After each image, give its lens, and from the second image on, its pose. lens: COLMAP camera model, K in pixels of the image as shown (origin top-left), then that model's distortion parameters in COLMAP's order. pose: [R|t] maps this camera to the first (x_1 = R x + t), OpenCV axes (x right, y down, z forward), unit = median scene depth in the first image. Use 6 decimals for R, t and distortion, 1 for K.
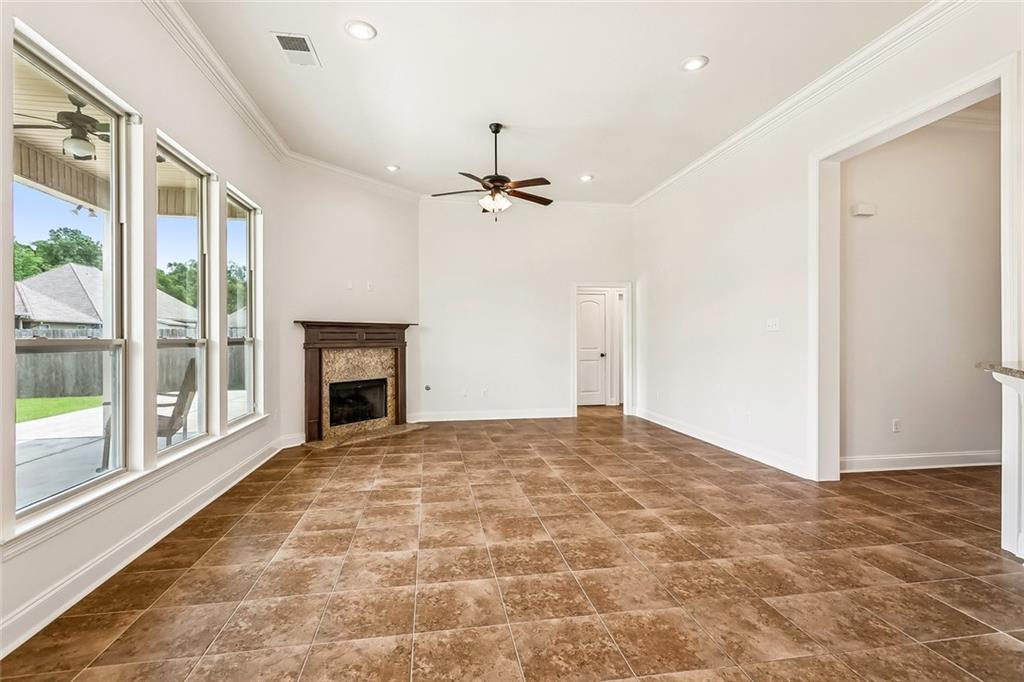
lens RADIAL K [[500.3, 0, 511.7], [0, 500.3, 341.9], [0, 0, 1]] dist [0.005145, 0.000298]
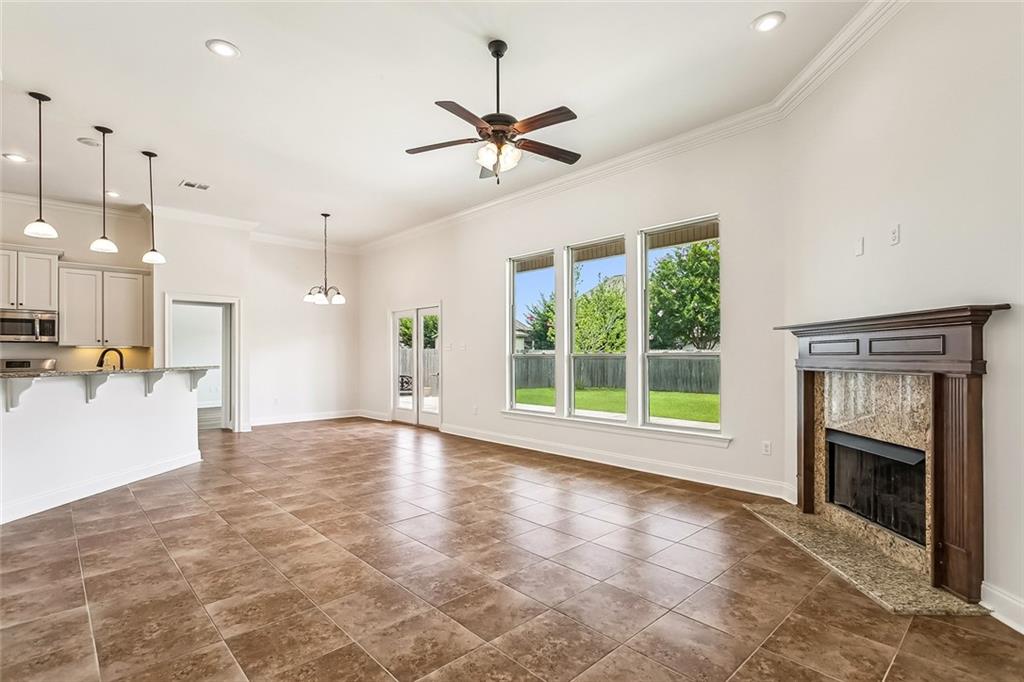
lens RADIAL K [[500.3, 0, 515.0], [0, 500.3, 348.4], [0, 0, 1]] dist [0.005145, 0.000298]
pose [[-0.839057, -0.001623, -0.544041, 0.420011], [0.001881, 0.999981, -0.005885, -0.012444], [0.544040, -0.005962, -0.839038, 2.047611]]
